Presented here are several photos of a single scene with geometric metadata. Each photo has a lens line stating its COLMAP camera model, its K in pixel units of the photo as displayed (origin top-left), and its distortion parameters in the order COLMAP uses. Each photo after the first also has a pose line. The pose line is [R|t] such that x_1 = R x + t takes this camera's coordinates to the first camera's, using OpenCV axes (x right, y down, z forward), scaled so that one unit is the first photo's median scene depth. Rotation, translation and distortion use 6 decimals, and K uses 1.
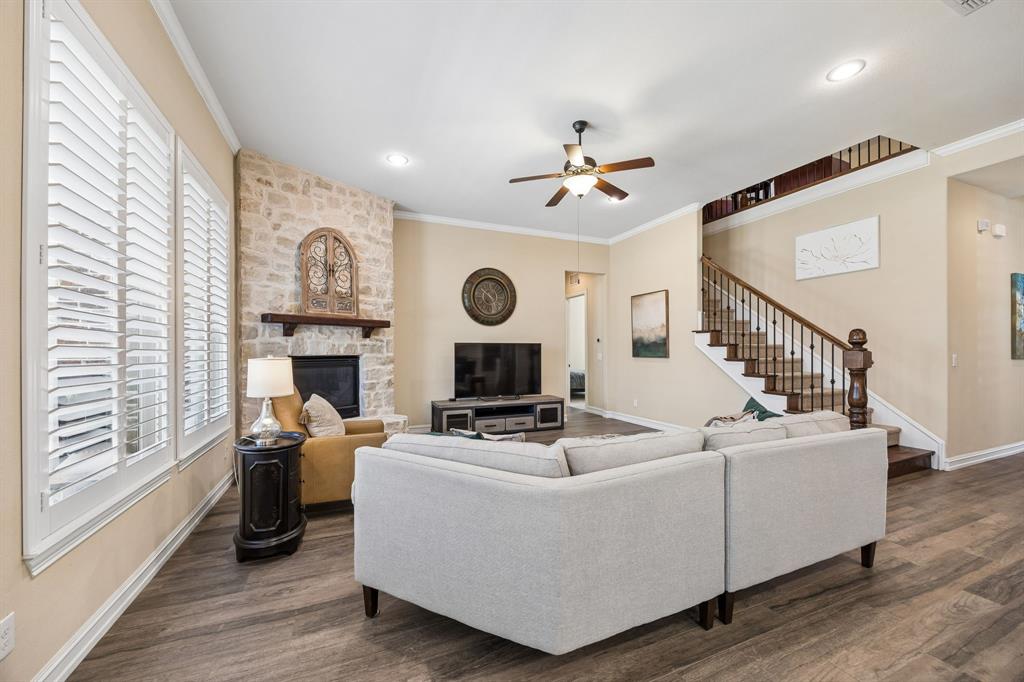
lens RADIAL K [[391.1, 0, 513.8], [0, 391.1, 350.0], [0, 0, 1]] dist [-0.005079, -0.000383]
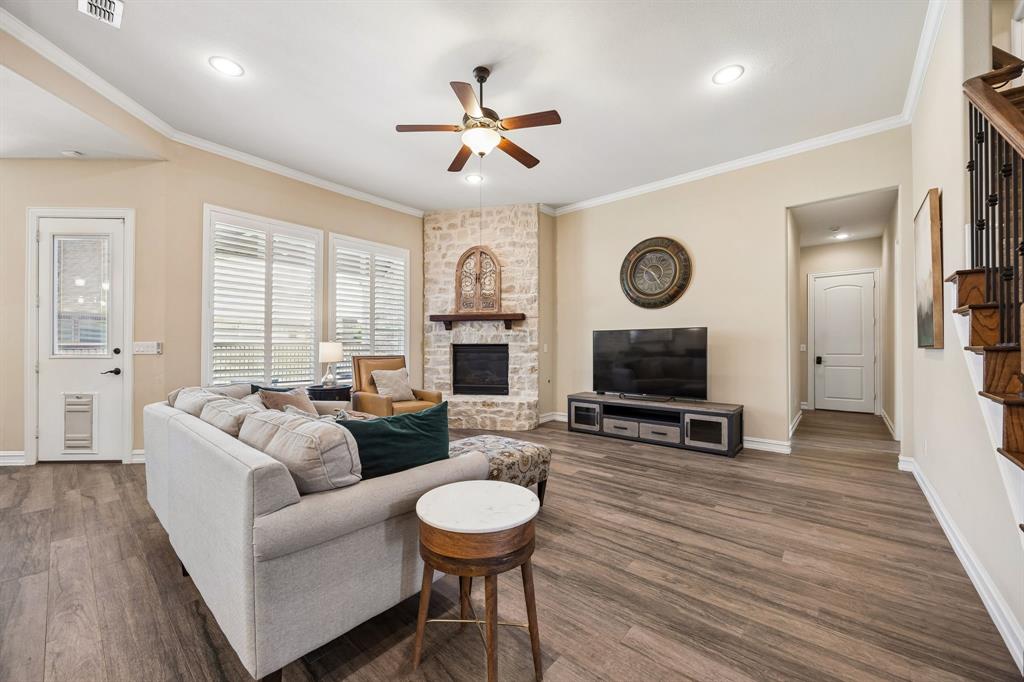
lens RADIAL K [[391.1, 0, 506.9], [0, 391.1, 345.9], [0, 0, 1]] dist [-0.005079, -0.000383]
pose [[0.439895, -0.002198, -0.898046, 0.702653], [0.000543, 0.999997, -0.002182, 0.022693], [0.898049, 0.000473, 0.439895, 0.485730]]
